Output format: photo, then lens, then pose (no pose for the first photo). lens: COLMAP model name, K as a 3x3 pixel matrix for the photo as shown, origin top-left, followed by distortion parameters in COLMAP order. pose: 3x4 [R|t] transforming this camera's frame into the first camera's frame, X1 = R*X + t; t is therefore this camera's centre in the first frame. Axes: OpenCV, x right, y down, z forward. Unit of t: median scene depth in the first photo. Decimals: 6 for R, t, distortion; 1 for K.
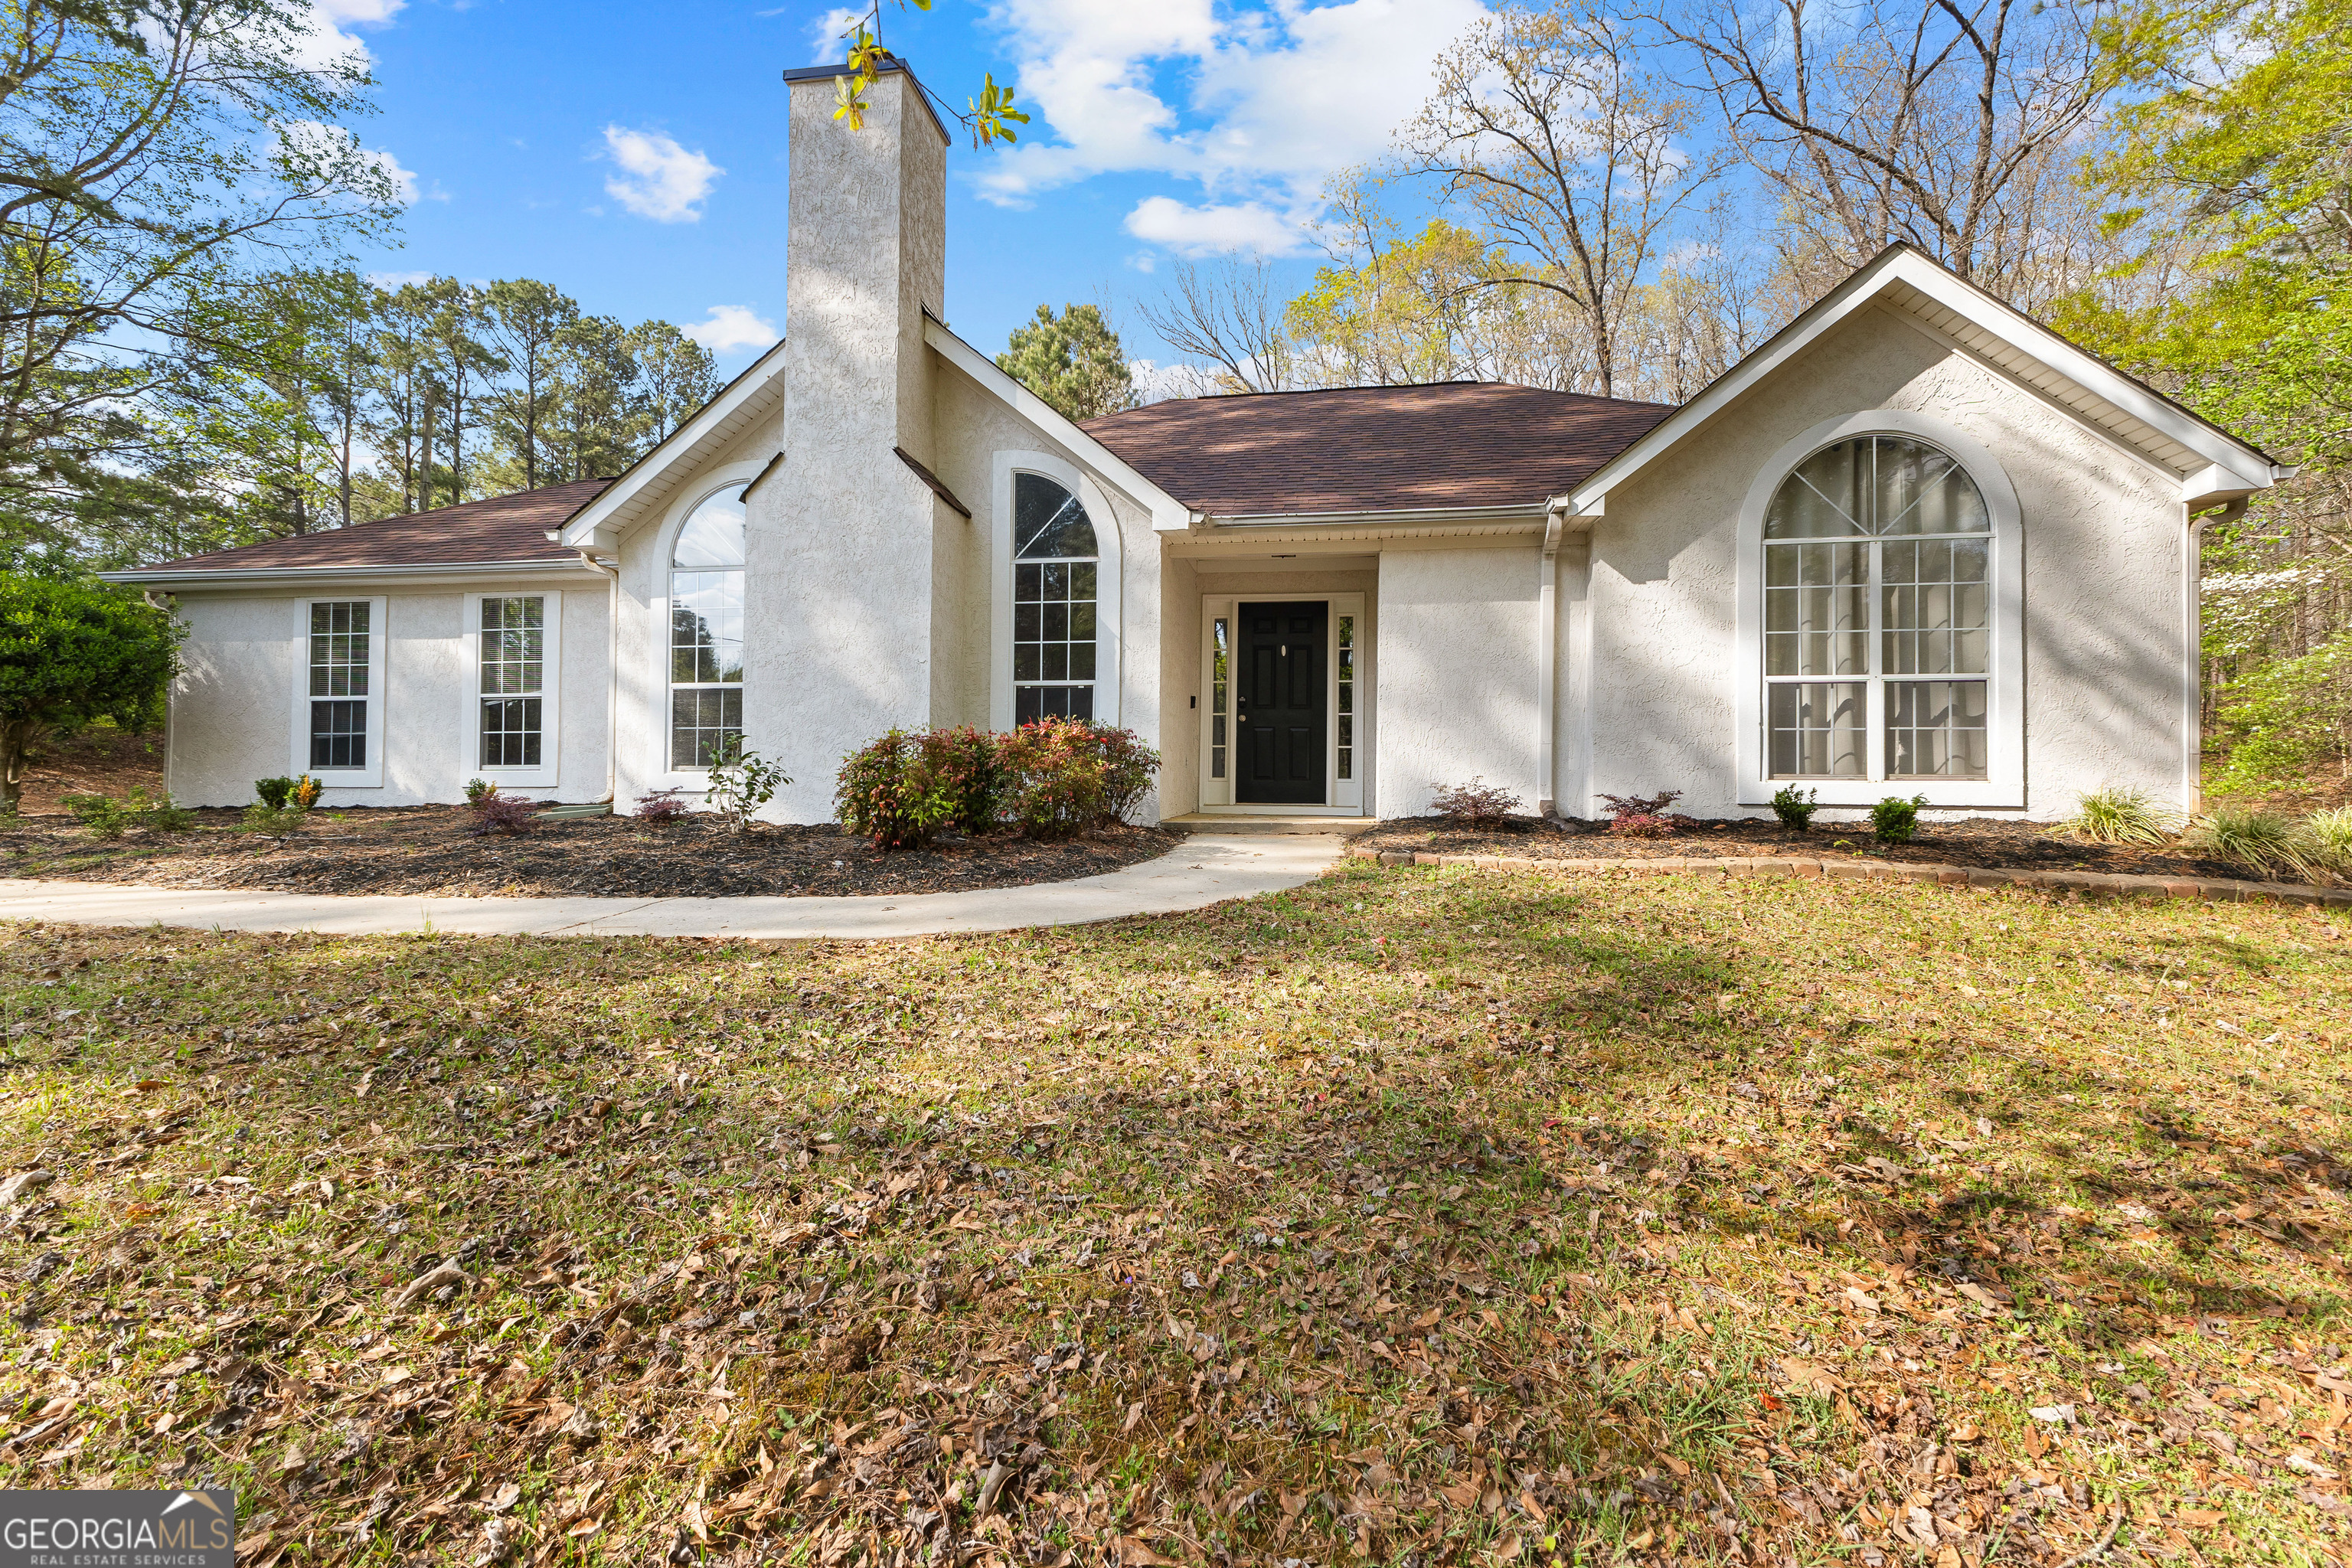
lens RADIAL K [[1015.9, 0, 1158.6], [0, 1015.9, 758.5], [0, 0, 1]] dist [0.032142, -0.022109]
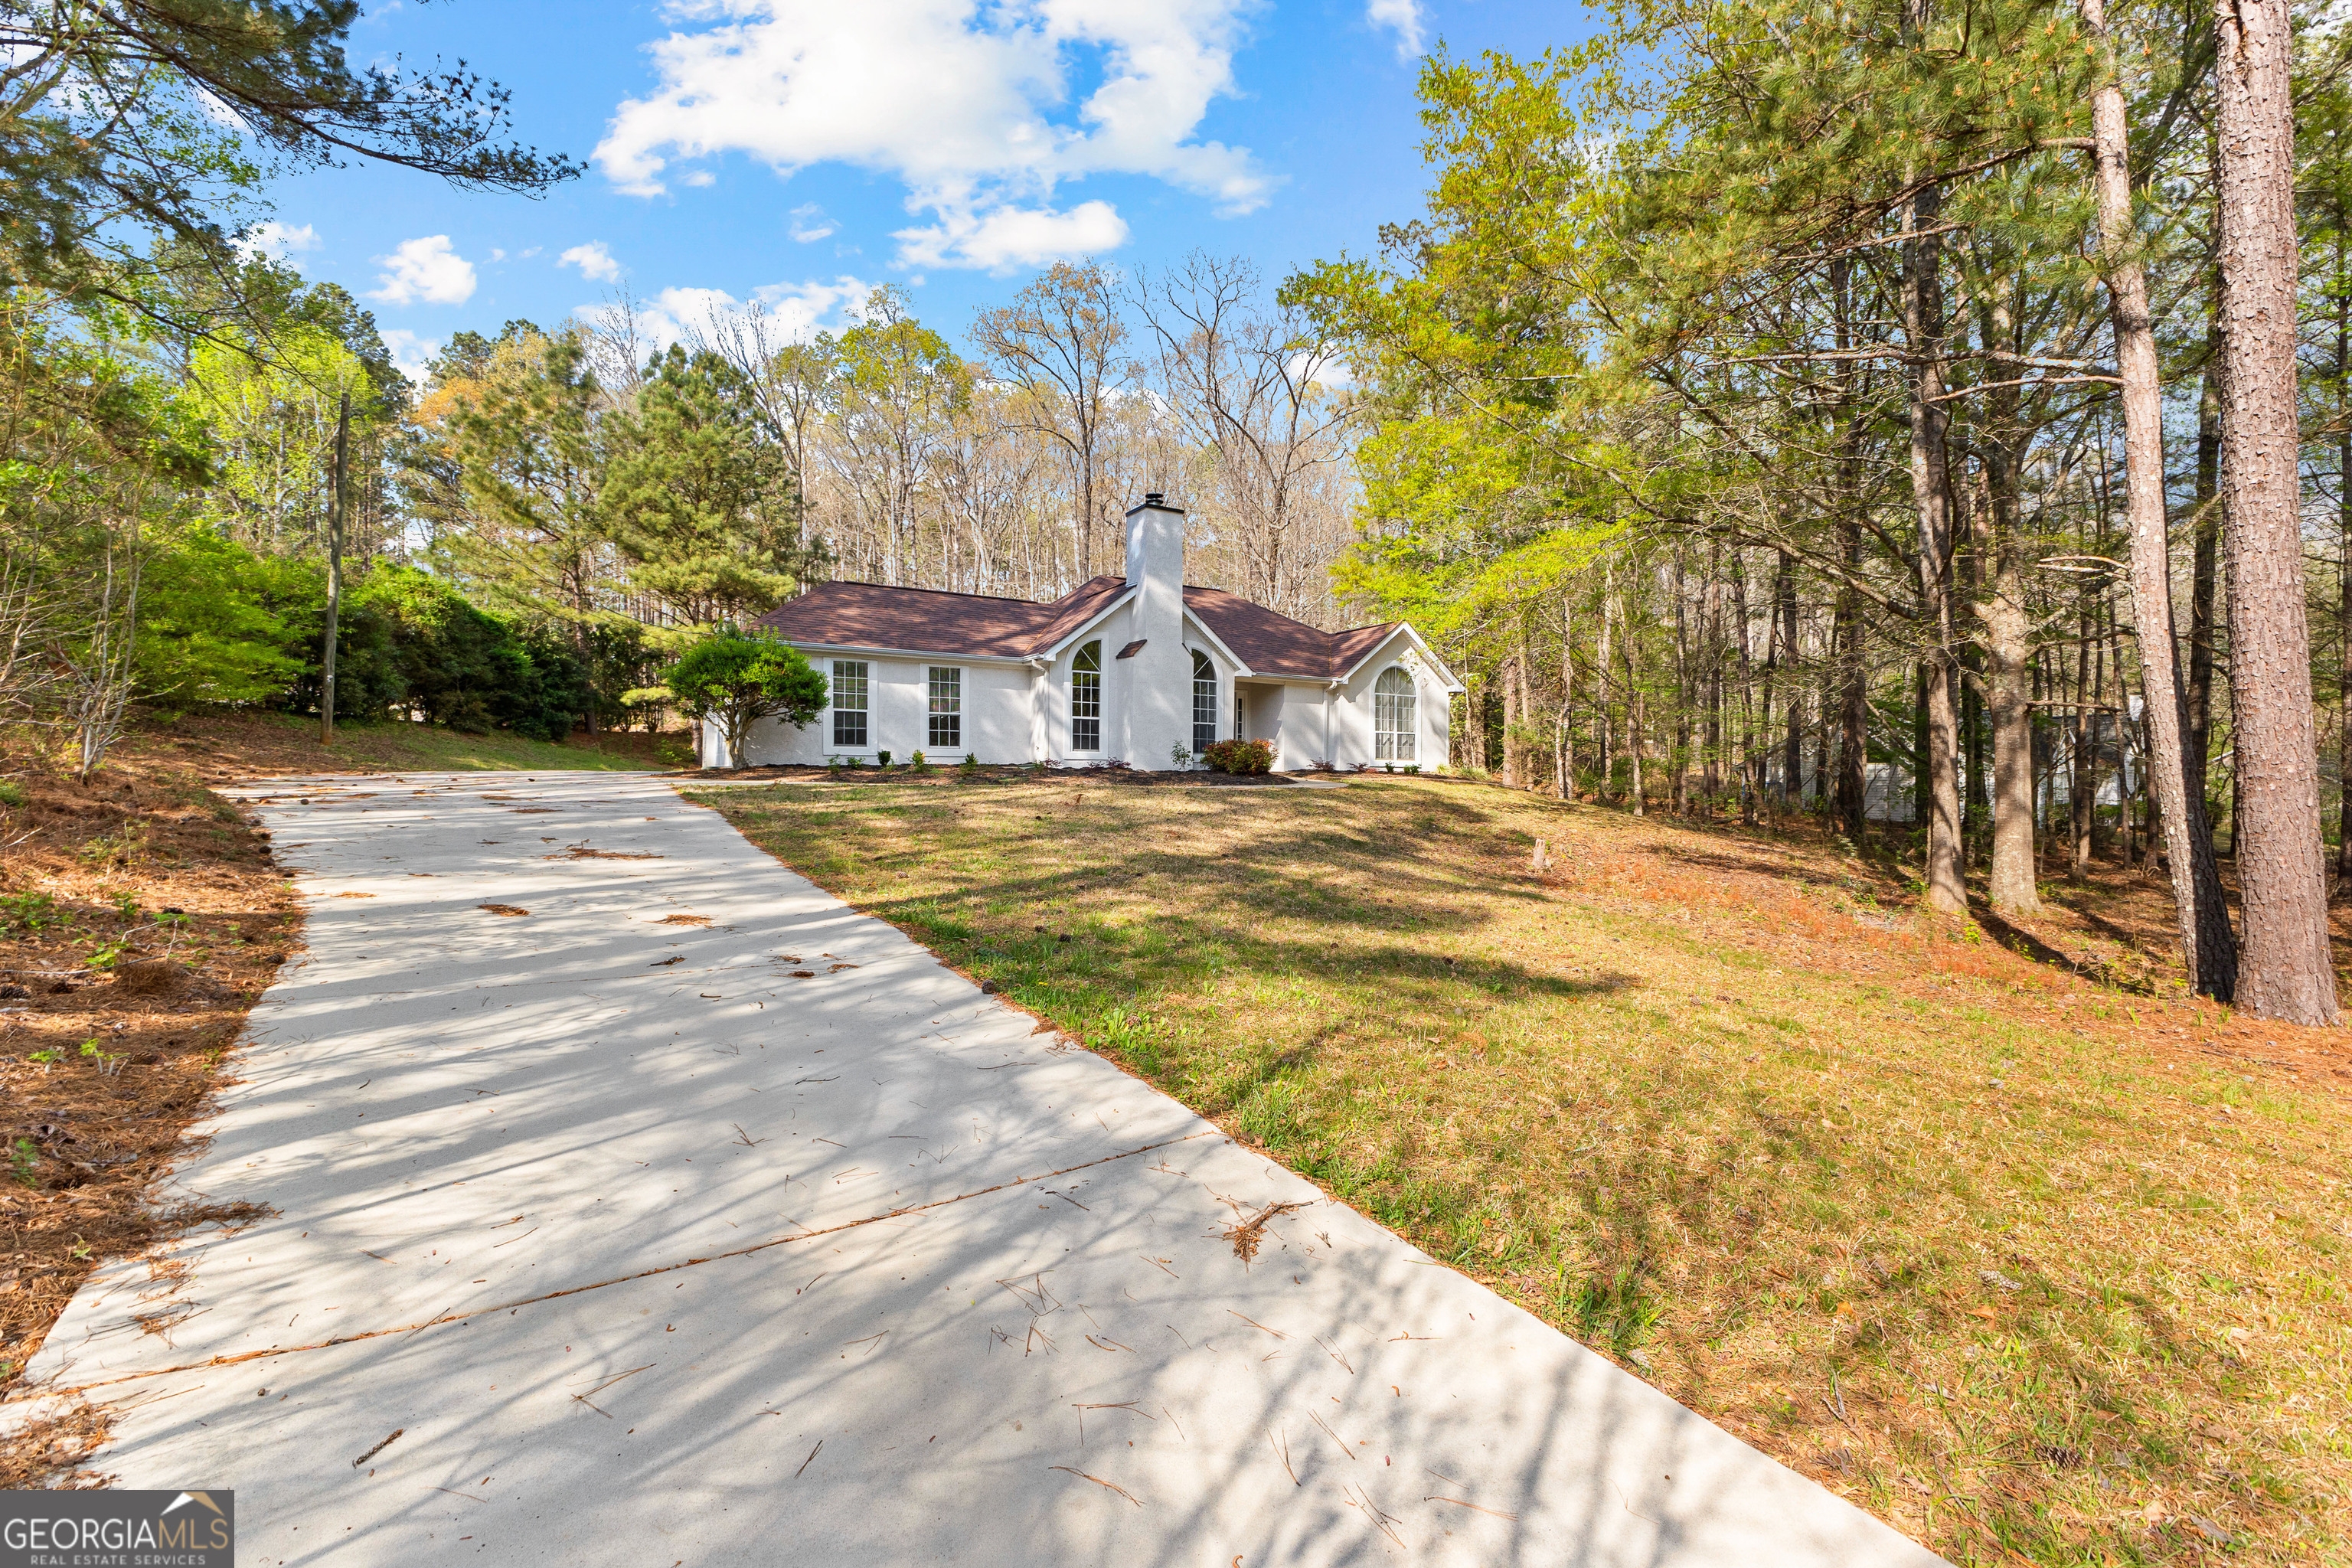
lens RADIAL K [[1015.9, 0, 1158.6], [0, 1015.9, 758.5], [0, 0, 1]] dist [0.032142, -0.022109]
pose [[0.771206, 0.014249, 0.636426, -2.062718], [-0.017581, 0.999845, -0.001081, 0.034475], [-0.636342, -0.010355, 0.771337, -1.166954]]
